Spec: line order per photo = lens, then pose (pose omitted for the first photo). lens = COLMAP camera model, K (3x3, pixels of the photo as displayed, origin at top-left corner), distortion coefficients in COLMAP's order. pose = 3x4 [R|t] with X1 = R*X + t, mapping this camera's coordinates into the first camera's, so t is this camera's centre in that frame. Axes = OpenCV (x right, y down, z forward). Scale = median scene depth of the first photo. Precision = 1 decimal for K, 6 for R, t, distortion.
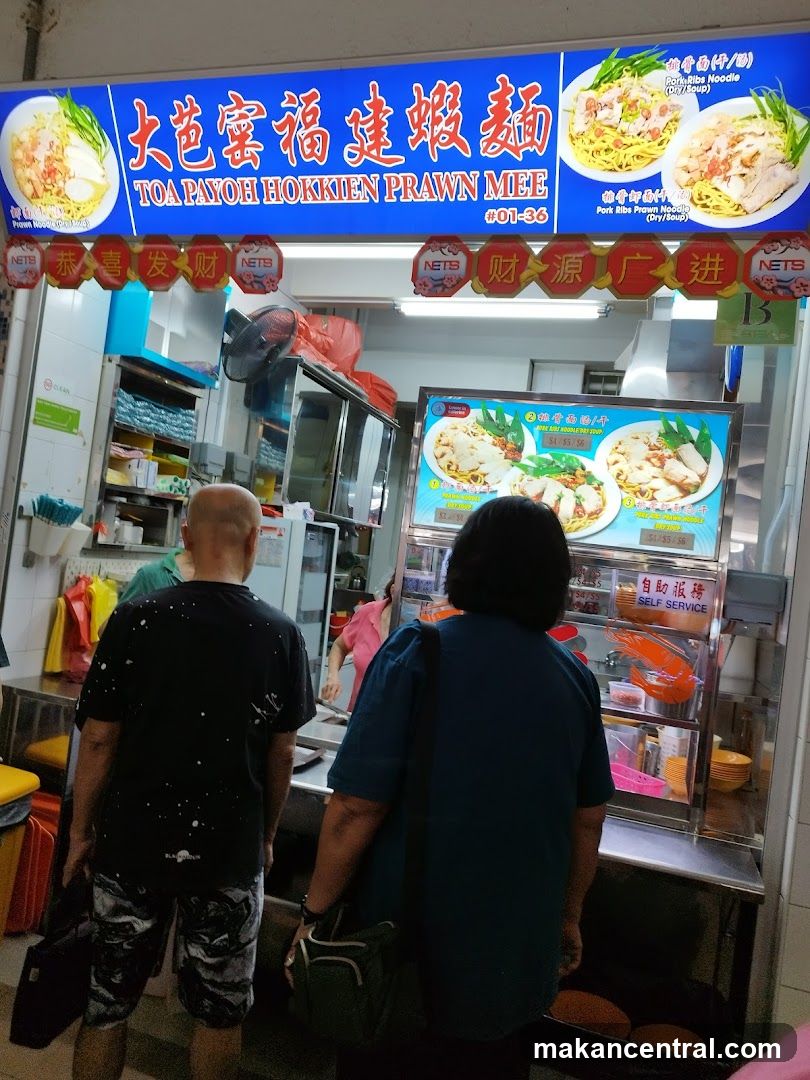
lens RADIAL K [[780.9, 0, 404.5], [0, 780.9, 529.4], [0, 0, 1]] dist [0.024680, -0.025752]
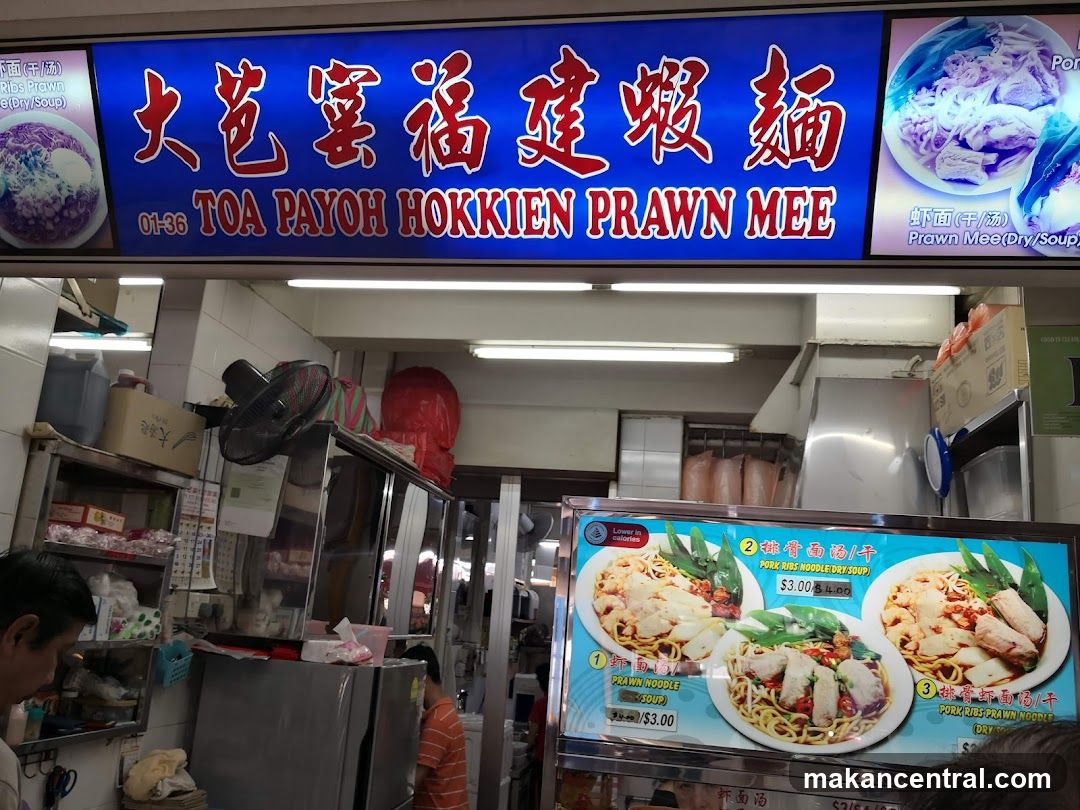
lens RADIAL K [[873.2, 0, 541.0], [0, 873.2, 418.9], [0, 0, 1]] dist [0.005331, -0.009321]
pose [[0.989154, -0.016952, 0.145903, -0.113011], [0.042355, 0.984044, -0.172811, -0.143899], [-0.140646, 0.177117, 0.974089, 0.358367]]
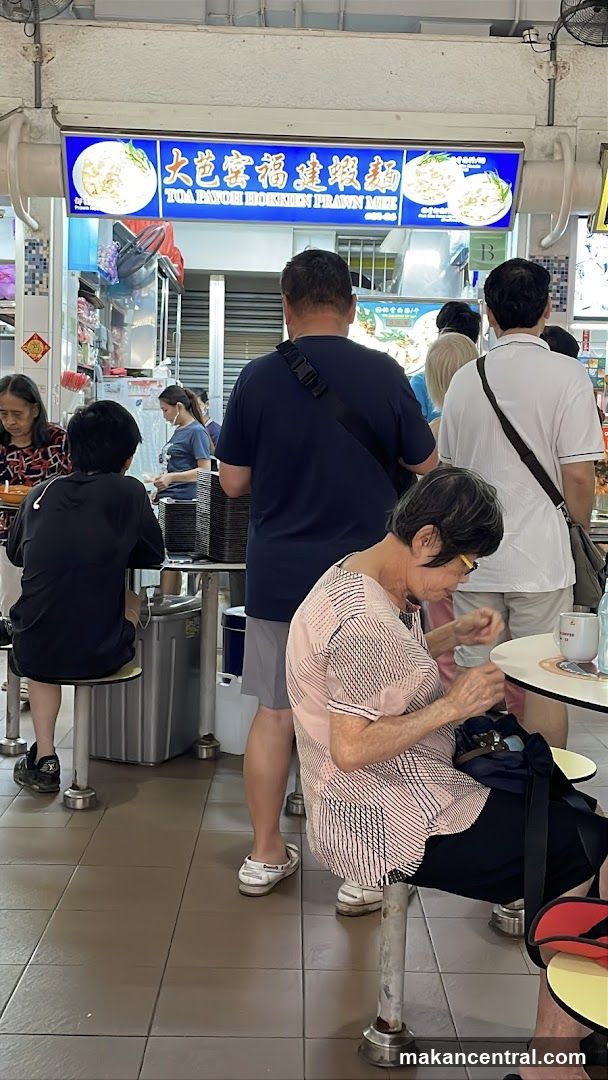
lens RADIAL K [[1184.5, 0, 312.2], [0, 1184.5, 518.6], [0, 0, 1]] dist [0.133122, -0.267796]
pose [[0.947221, -0.110315, 0.301004, -0.986687], [0.075856, 0.989392, 0.123896, -0.016559], [-0.311478, -0.094524, 0.945540, -1.847399]]
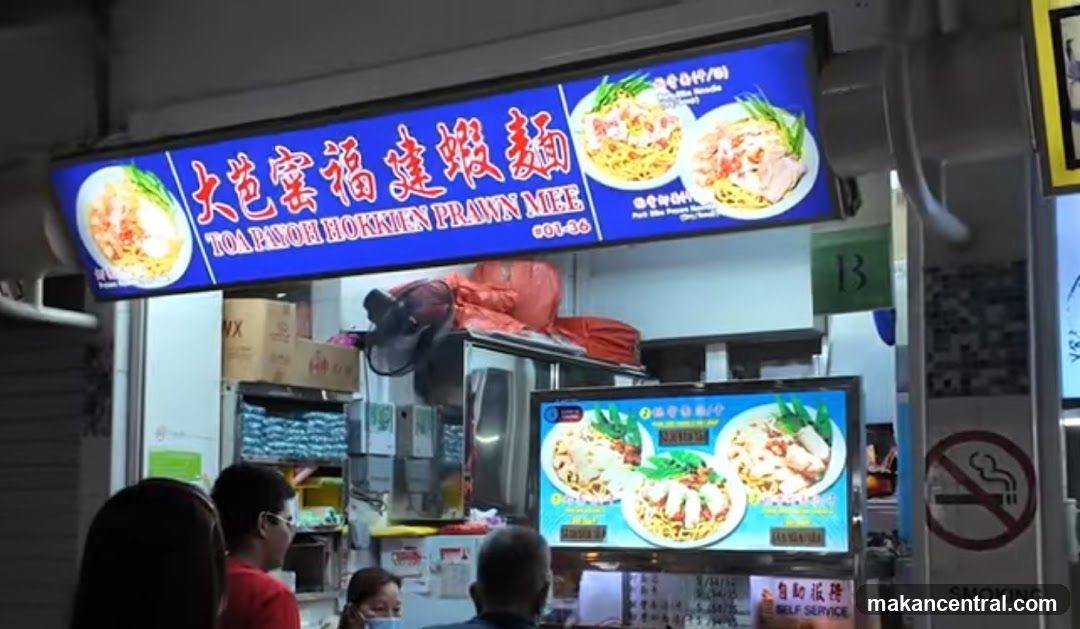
lens RADIAL K [[1325.6, 0, 570.0], [0, 1325.6, 395.0], [0, 0, 1]] dist [0.102782, -0.001167]
pose [[0.971077, -0.140532, -0.193030, 0.411976], [0.126860, 0.988566, -0.081514, -0.057181], [0.202278, 0.054669, 0.977801, -0.553532]]
